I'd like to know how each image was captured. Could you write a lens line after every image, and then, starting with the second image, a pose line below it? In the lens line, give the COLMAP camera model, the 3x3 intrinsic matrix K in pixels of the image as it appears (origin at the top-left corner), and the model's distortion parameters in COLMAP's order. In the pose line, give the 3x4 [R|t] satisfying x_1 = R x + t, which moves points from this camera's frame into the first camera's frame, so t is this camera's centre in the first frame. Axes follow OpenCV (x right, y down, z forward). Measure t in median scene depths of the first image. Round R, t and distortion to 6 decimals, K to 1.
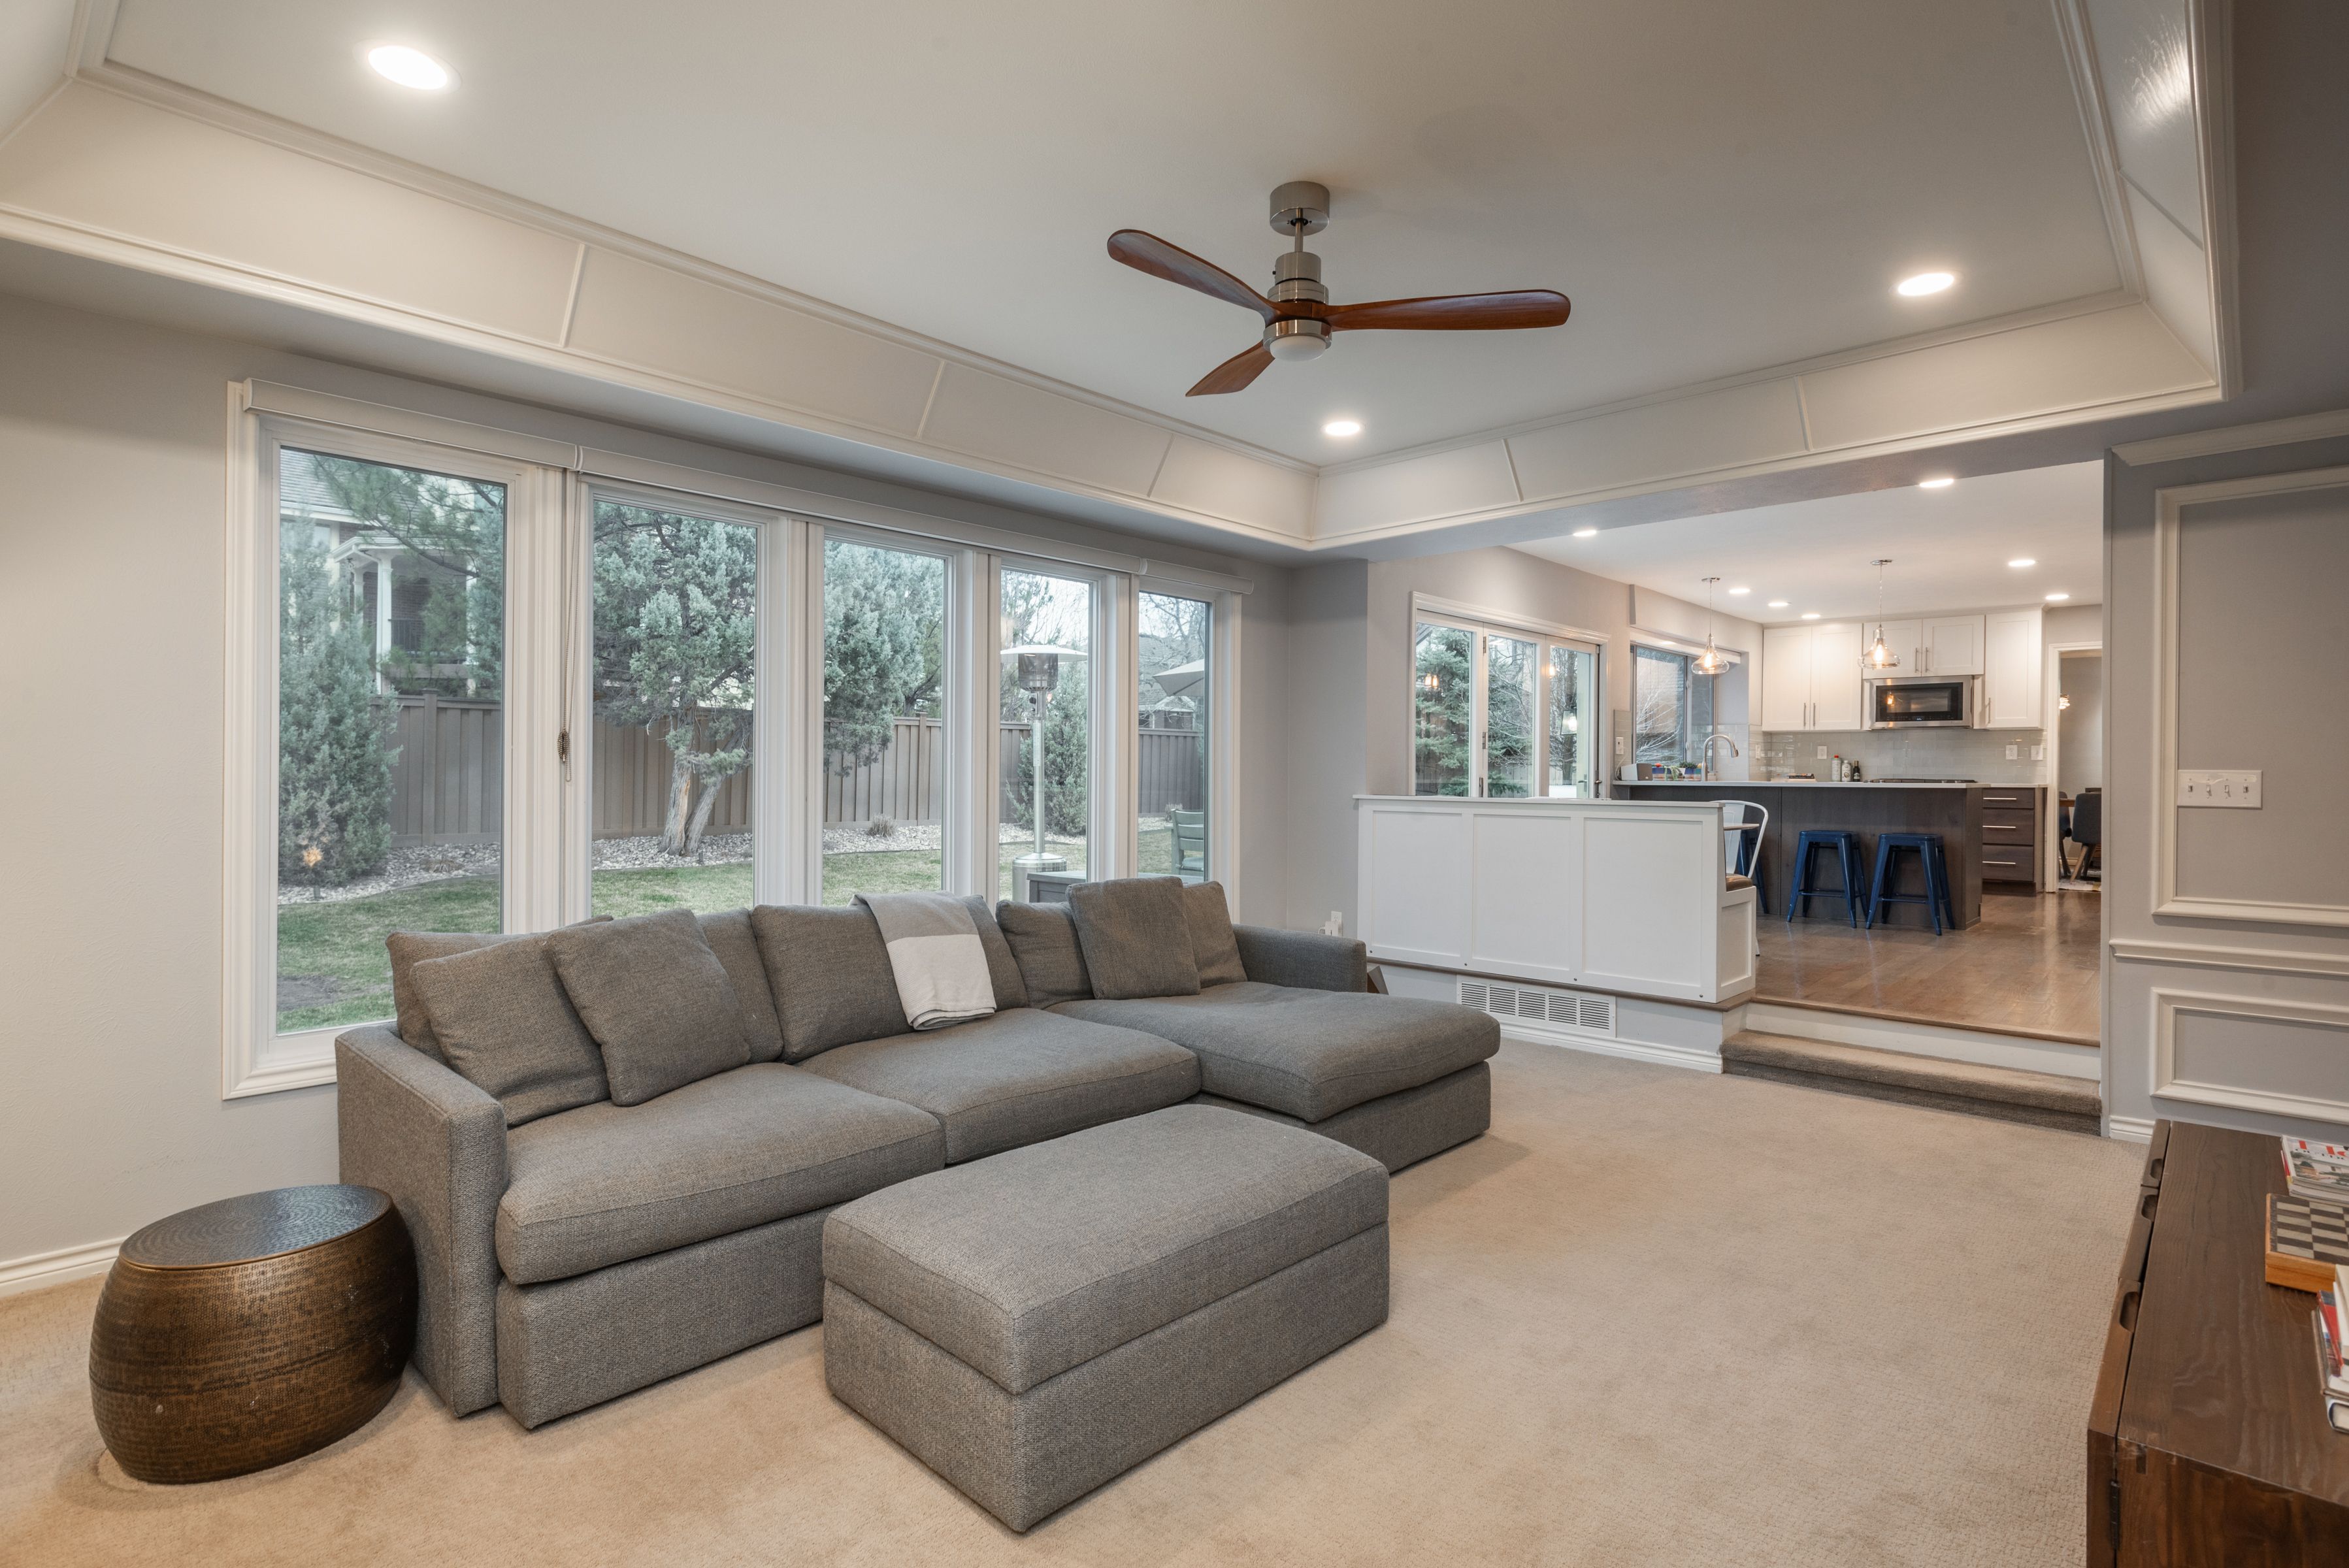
lens RADIAL K [[1184.4, 0, 1174.5], [0, 1184.4, 782.3], [0, 0, 1]] dist [0.018645, -0.008210]
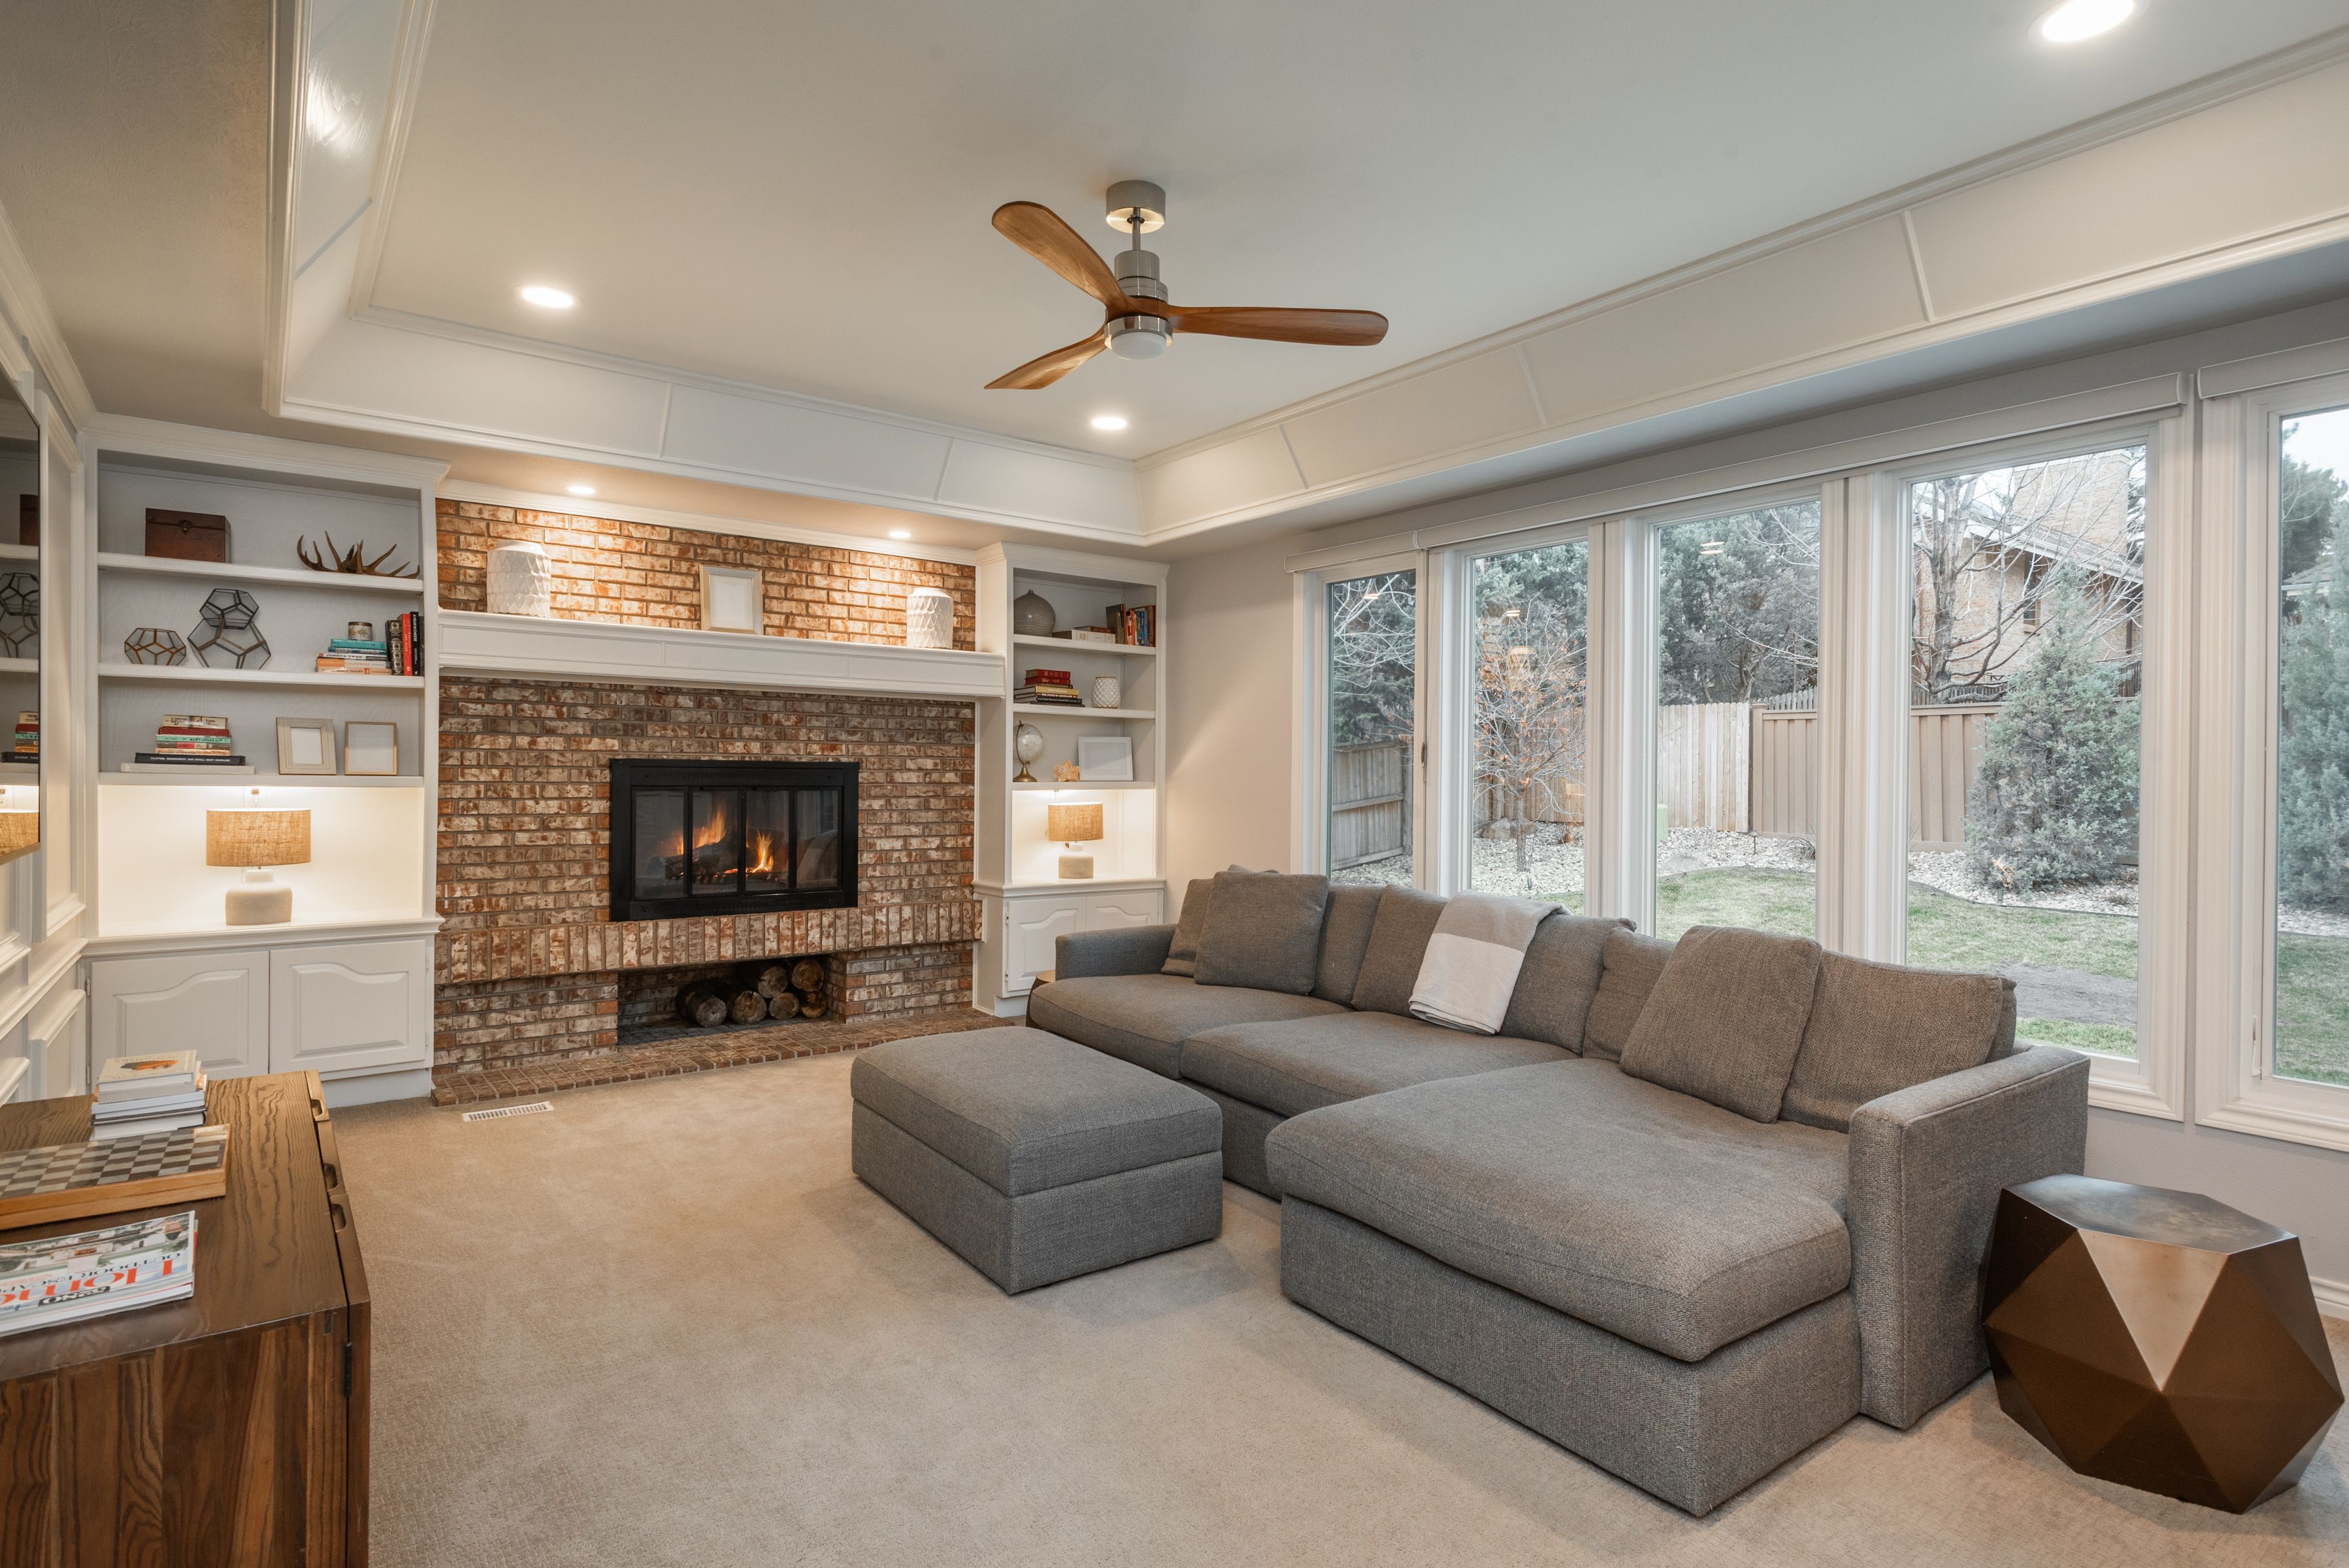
lens RADIAL K [[1184.4, 0, 1133.8], [0, 1184.4, 784.8], [0, 0, 1]] dist [0.018645, -0.008210]
pose [[-0.199339, 0.001193, -0.979930, 0.311825], [-0.012616, 0.999913, 0.003783, 0.001022], [0.979849, 0.013117, -0.199306, 0.349260]]
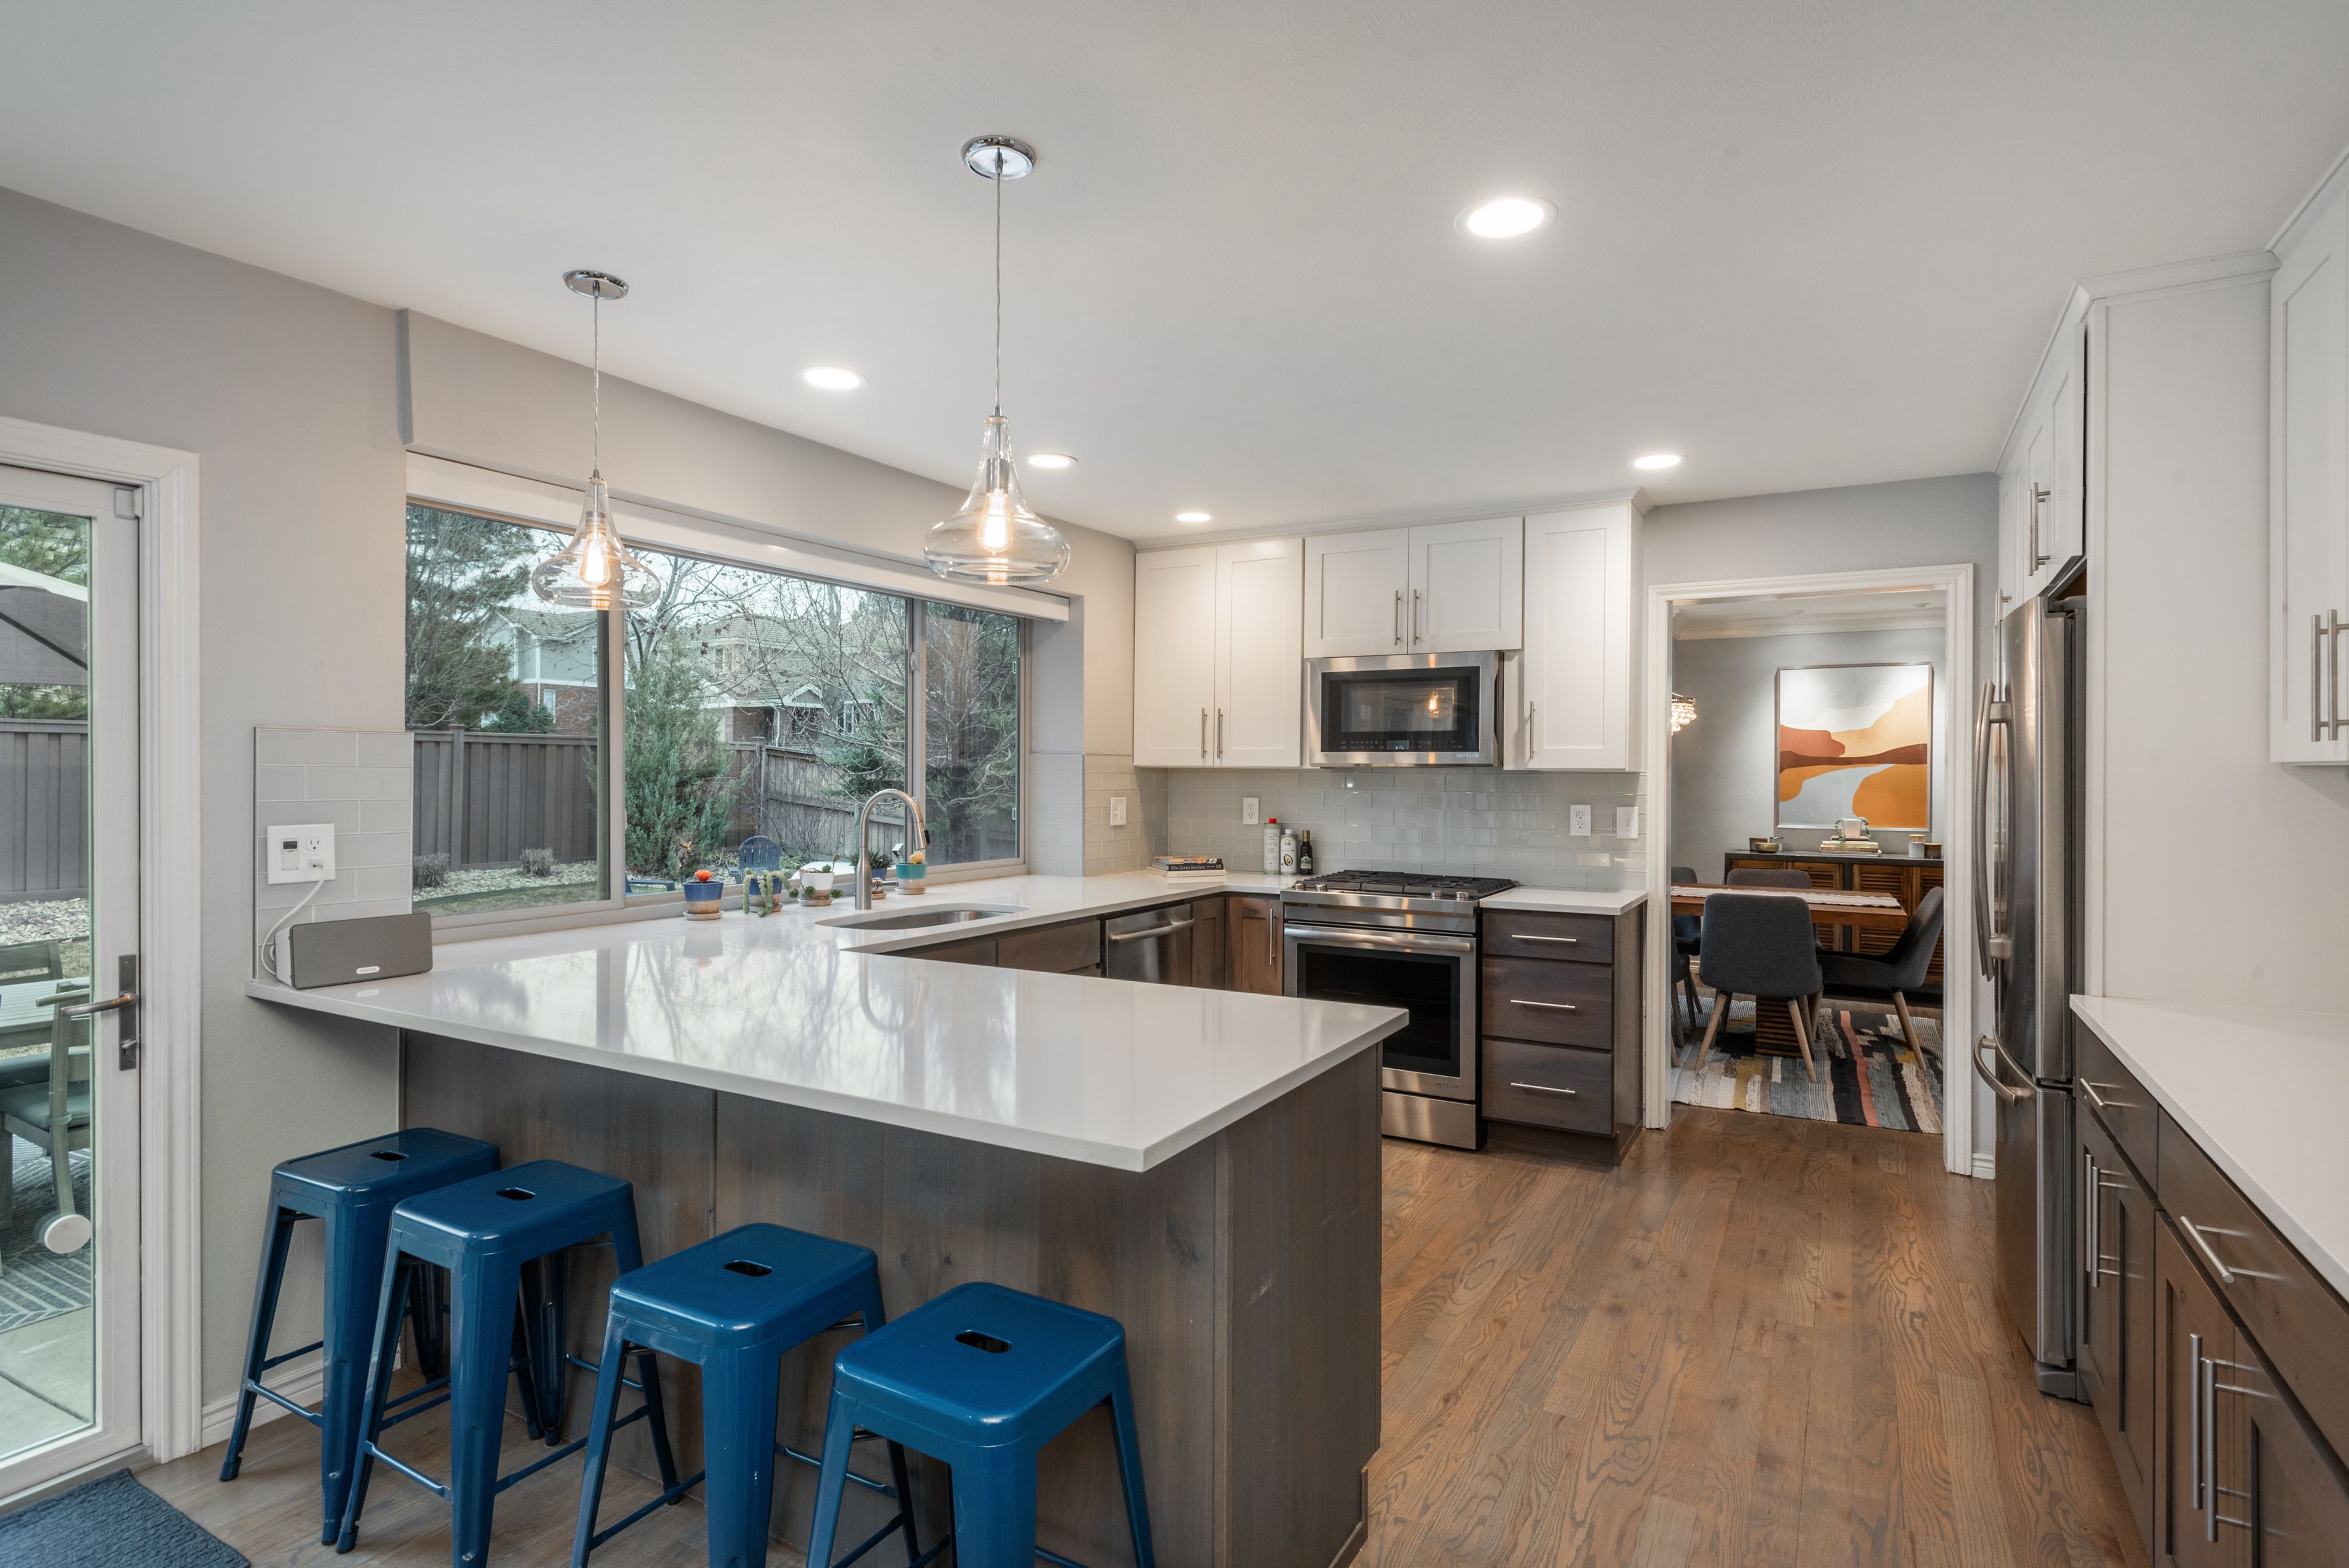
lens RADIAL K [[1184.4, 0, 1184.3], [0, 1184.4, 783.4], [0, 0, 1]] dist [0.018645, -0.008210]
pose [[0.975646, -0.004051, 0.219314, 0.450015], [0.003413, 0.999989, 0.003289, -0.041422], [-0.219325, -0.002461, 0.975649, 0.584153]]
